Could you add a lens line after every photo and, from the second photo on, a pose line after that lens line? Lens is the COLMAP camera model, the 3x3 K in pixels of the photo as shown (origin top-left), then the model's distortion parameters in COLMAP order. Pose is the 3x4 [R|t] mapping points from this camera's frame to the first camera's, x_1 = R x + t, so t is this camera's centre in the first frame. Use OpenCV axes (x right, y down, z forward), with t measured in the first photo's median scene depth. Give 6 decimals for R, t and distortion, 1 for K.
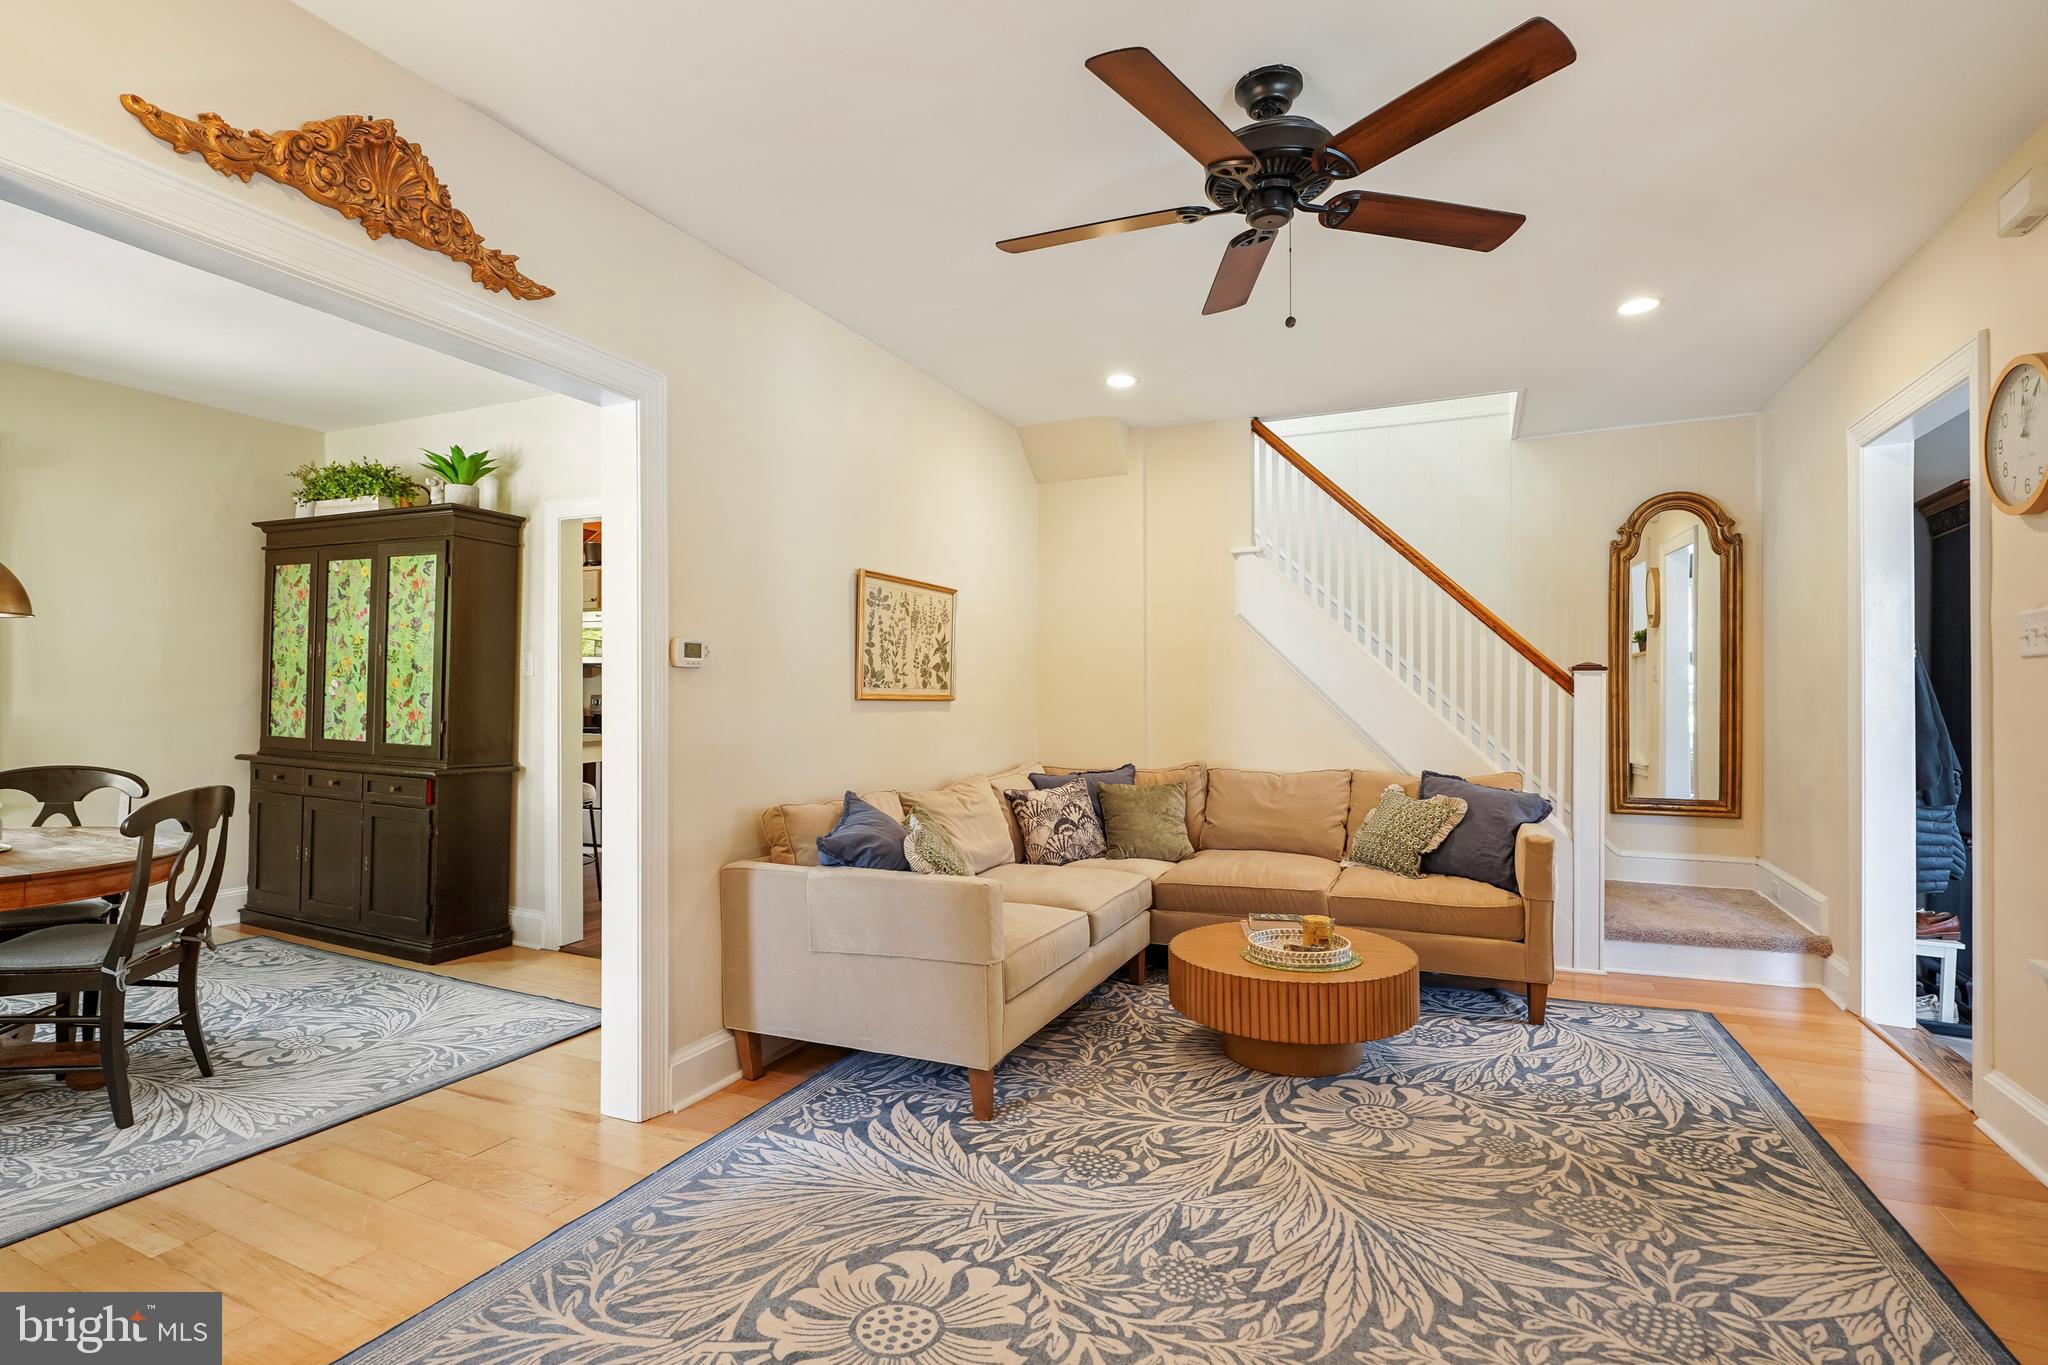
lens RADIAL K [[959.5, 0, 1030.0], [0, 959.5, 693.4], [0, 0, 1]] dist [-0.008720, -0.001032]
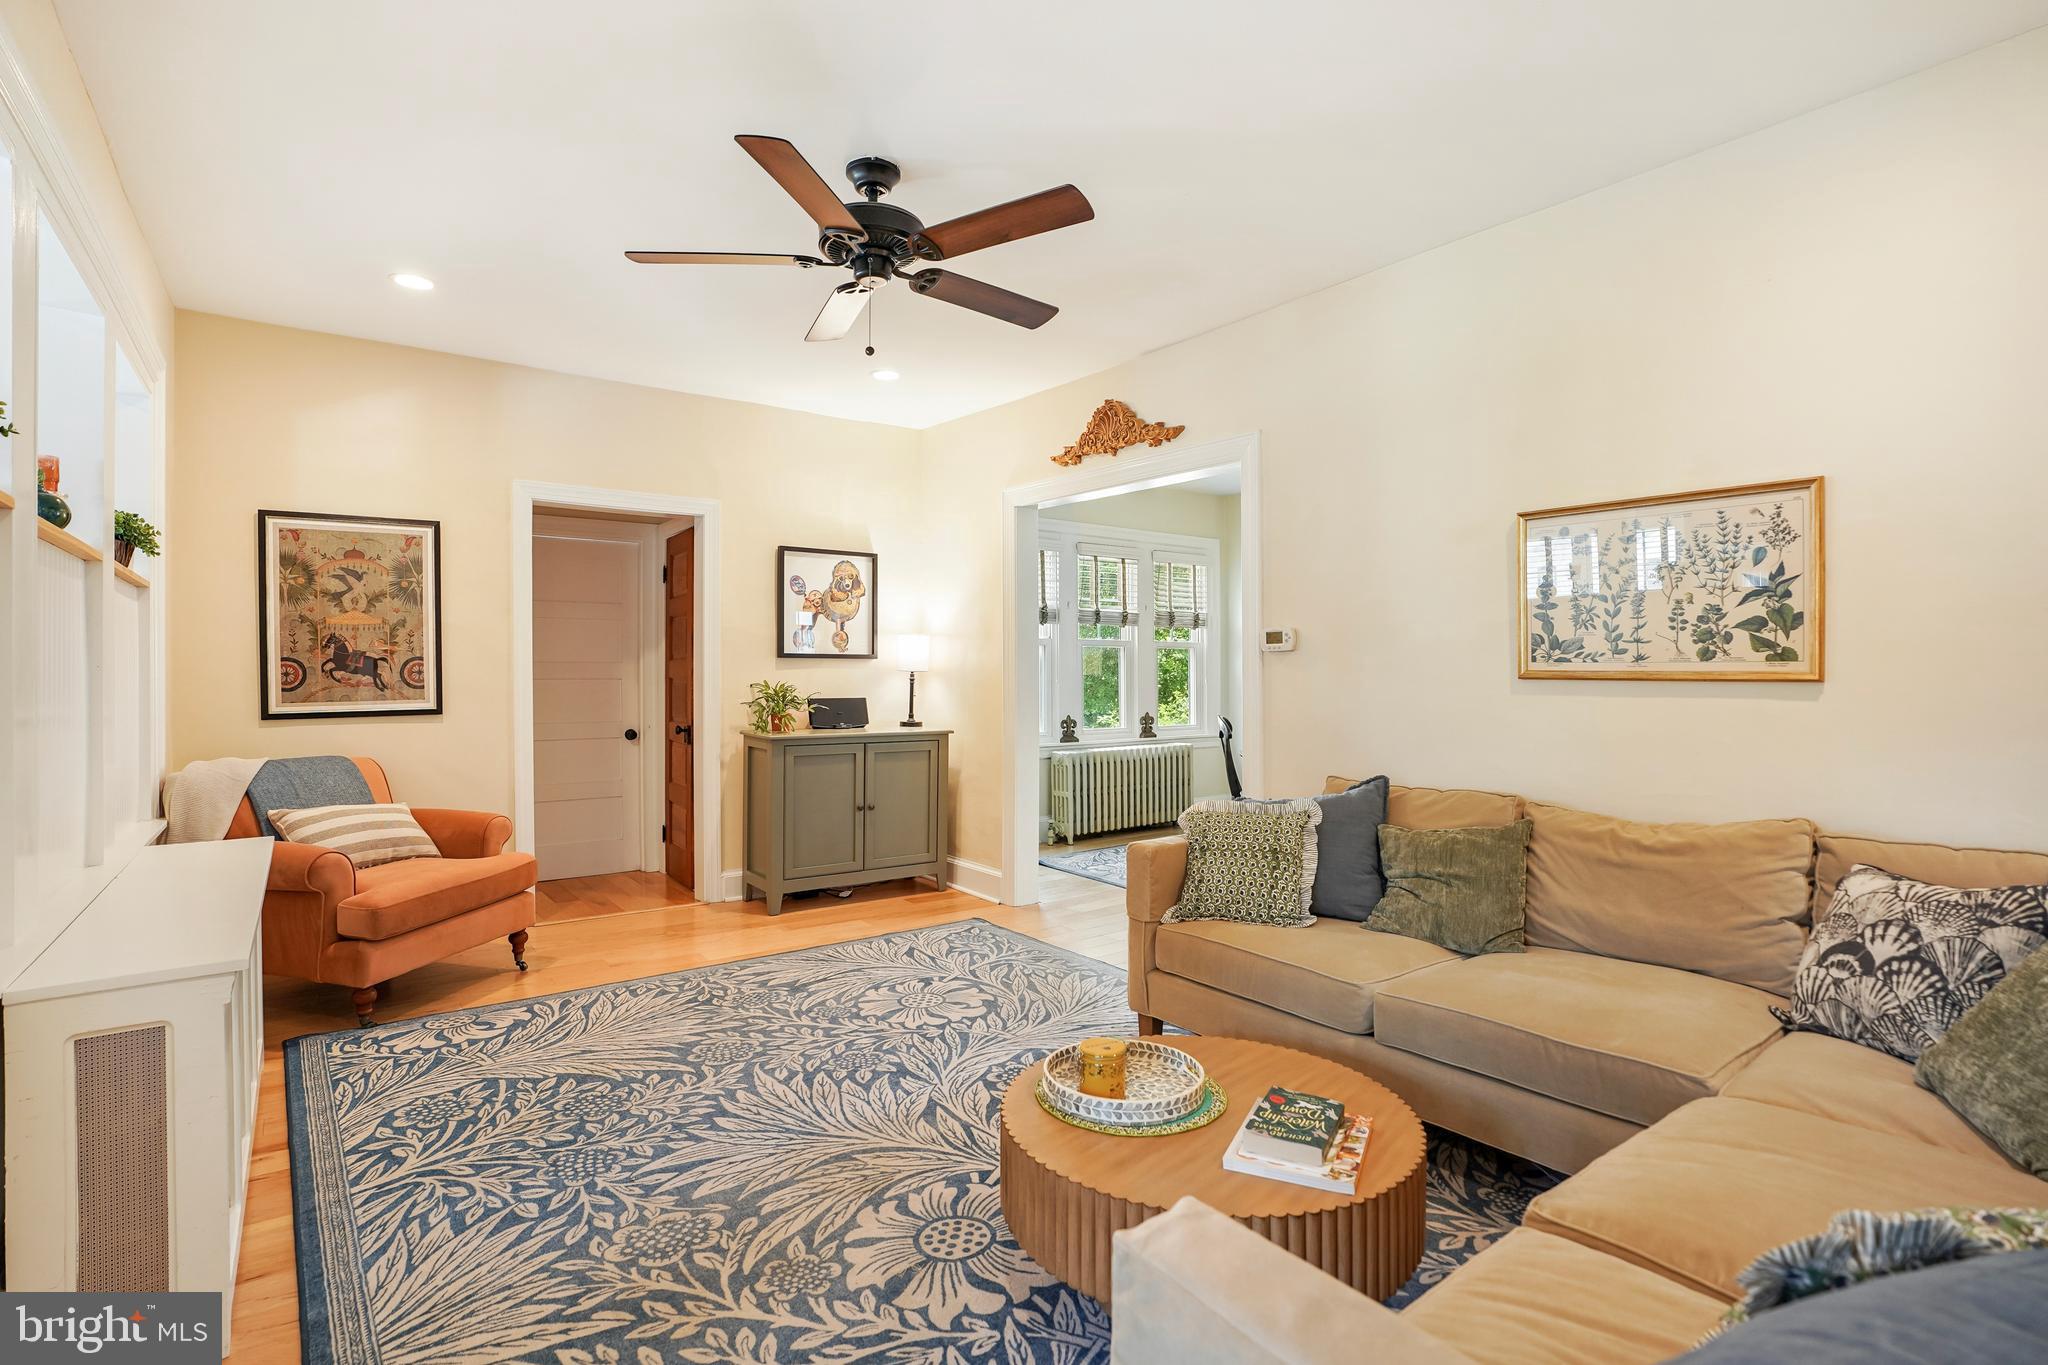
lens RADIAL K [[970.8, 0, 999.8], [0, 970.8, 672.3], [0, 0, 1]] dist [-0.059436, 0.026384]
pose [[-0.483376, -0.000405, -0.875413, 1.047737], [0.006043, 0.999975, -0.003800, 0.002760], [0.875392, -0.007126, -0.483361, 1.458631]]
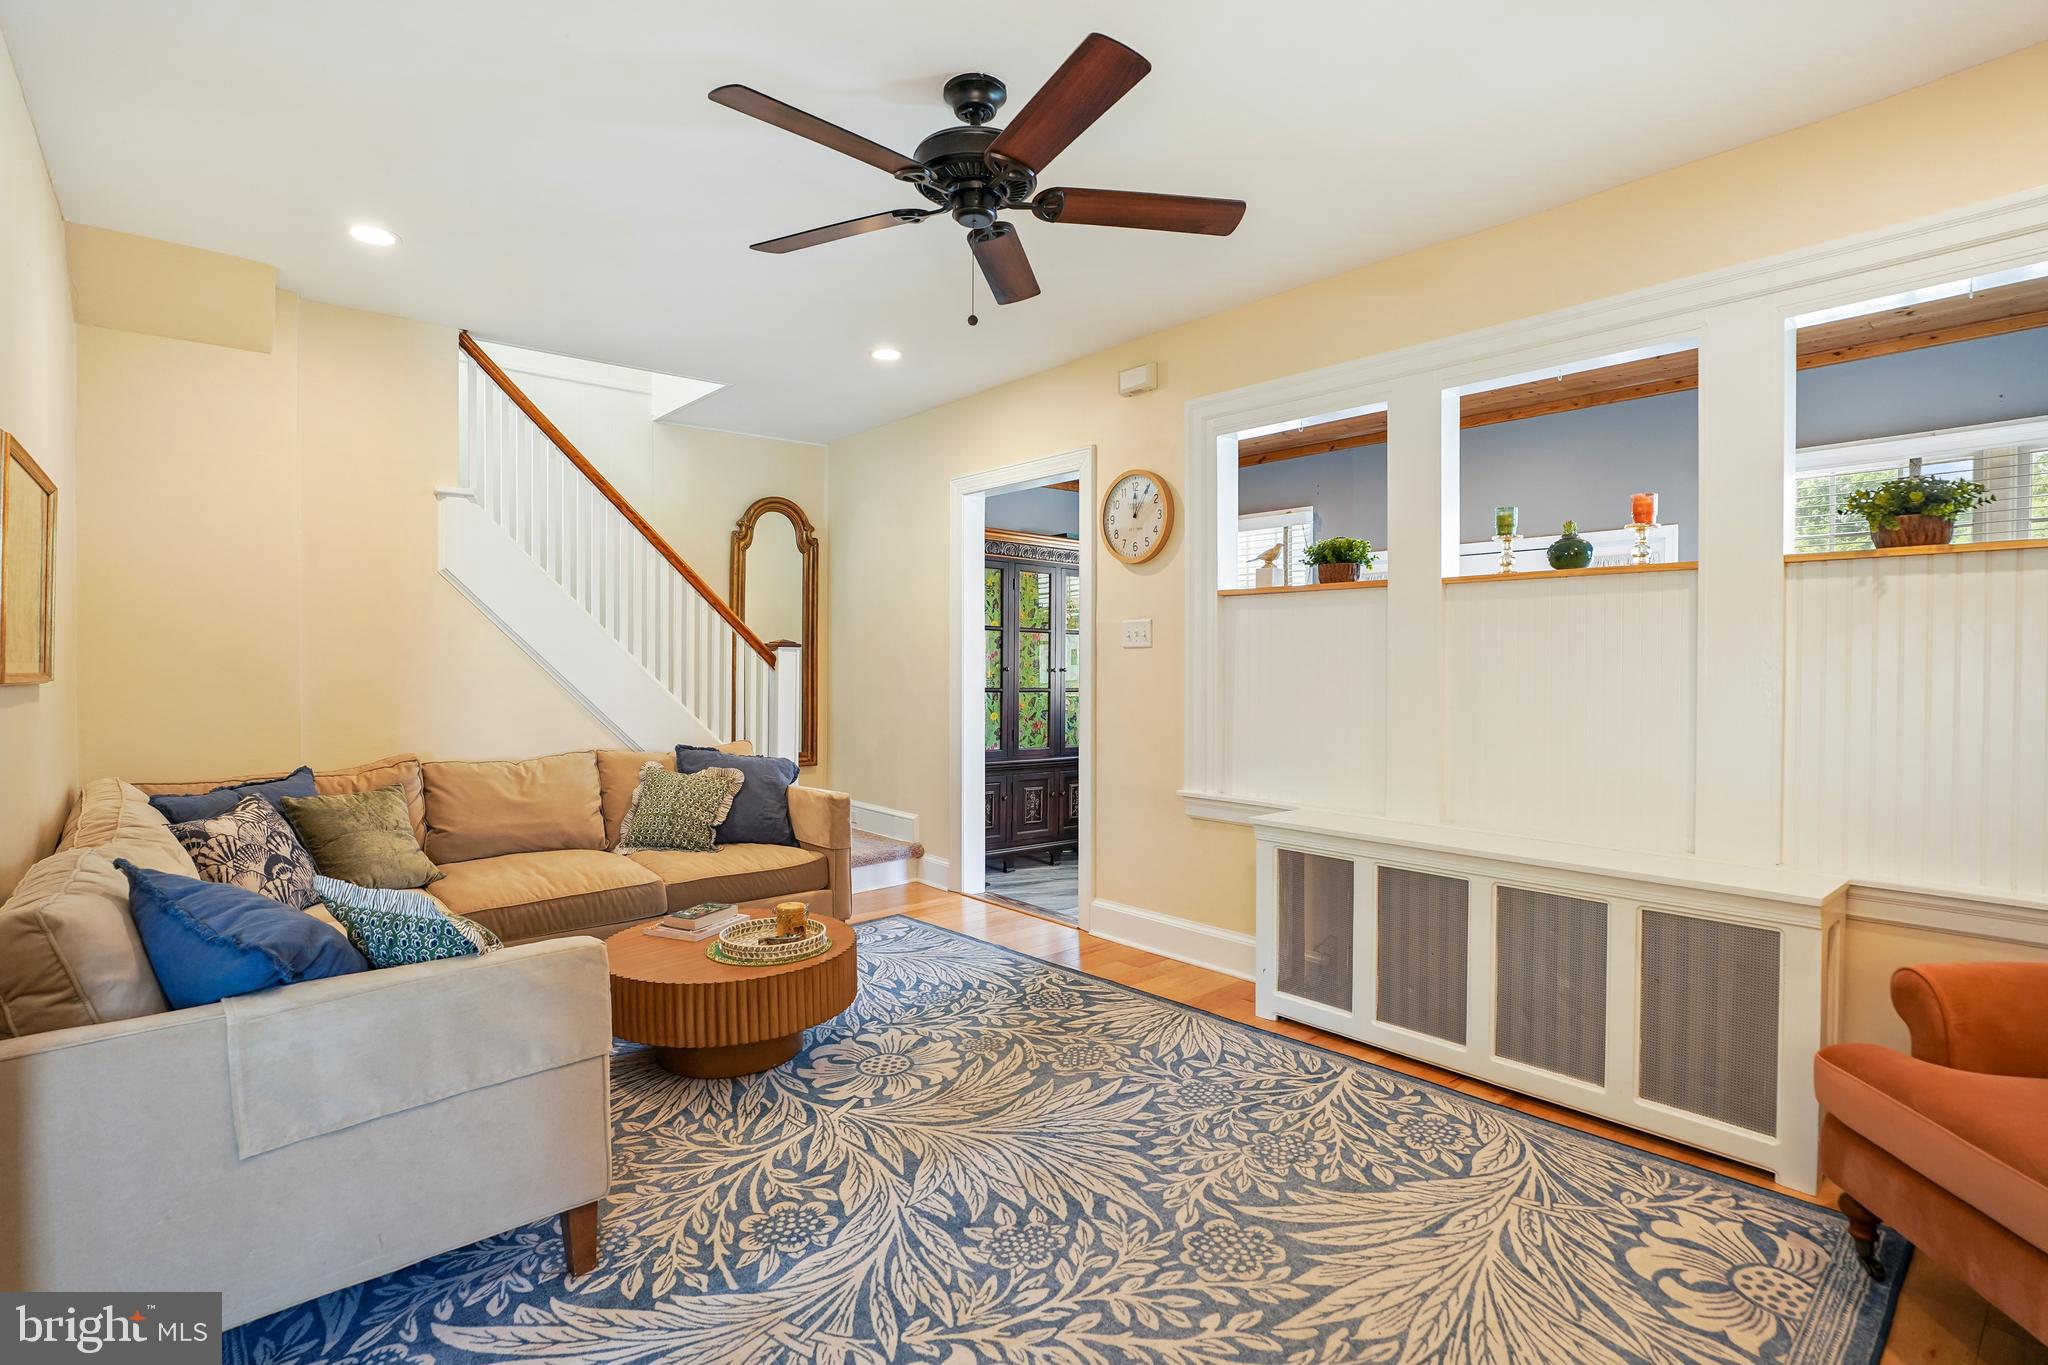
lens RADIAL K [[970.8, 0, 999.8], [0, 970.8, 672.3], [0, 0, 1]] dist [-0.059436, 0.026384]
pose [[0.429445, -0.007103, 0.903065, -0.579390], [-0.005330, 0.999932, 0.010400, -0.011886], [-0.903077, -0.009280, 0.429378, 0.442074]]
